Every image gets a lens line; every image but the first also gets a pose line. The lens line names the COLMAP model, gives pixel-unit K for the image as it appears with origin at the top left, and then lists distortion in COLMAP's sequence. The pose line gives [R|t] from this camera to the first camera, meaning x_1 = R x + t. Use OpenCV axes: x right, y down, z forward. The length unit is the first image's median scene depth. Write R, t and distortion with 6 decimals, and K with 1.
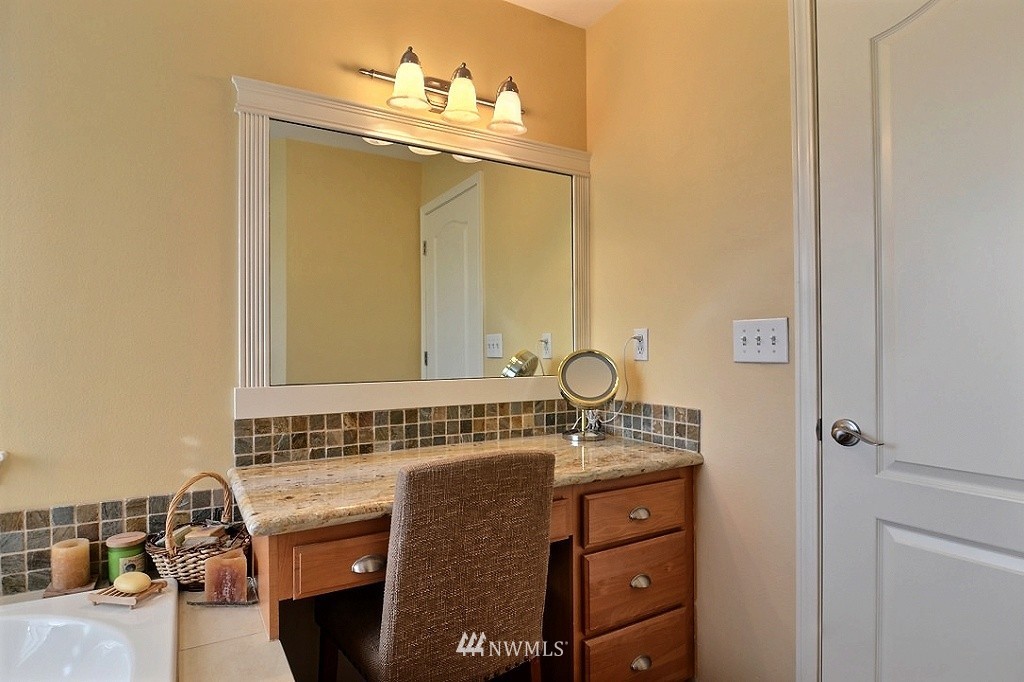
lens RADIAL K [[552.0, 0, 512.9], [0, 552.0, 342.4], [0, 0, 1]] dist [-0.007377, -0.008500]
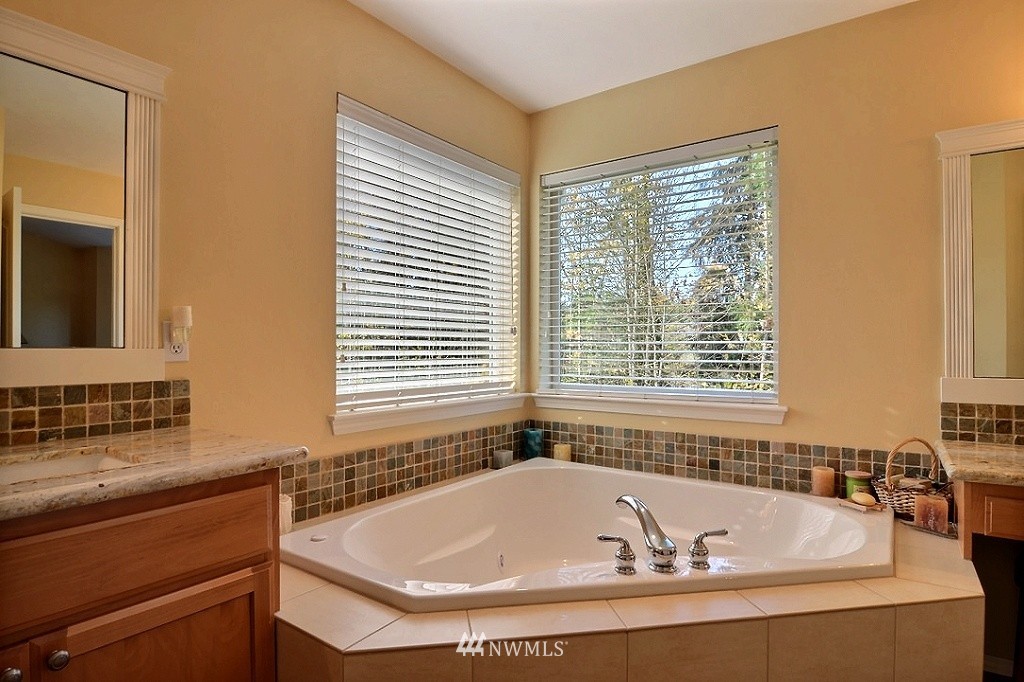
lens RADIAL K [[552.0, 0, 509.6], [0, 552.0, 344.1], [0, 0, 1]] dist [-0.007377, -0.008500]
pose [[0.405565, -0.000196, -0.914066, 0.267818], [0.004734, 0.999987, 0.001886, -0.000271], [0.914054, -0.005092, 0.405561, -0.458853]]
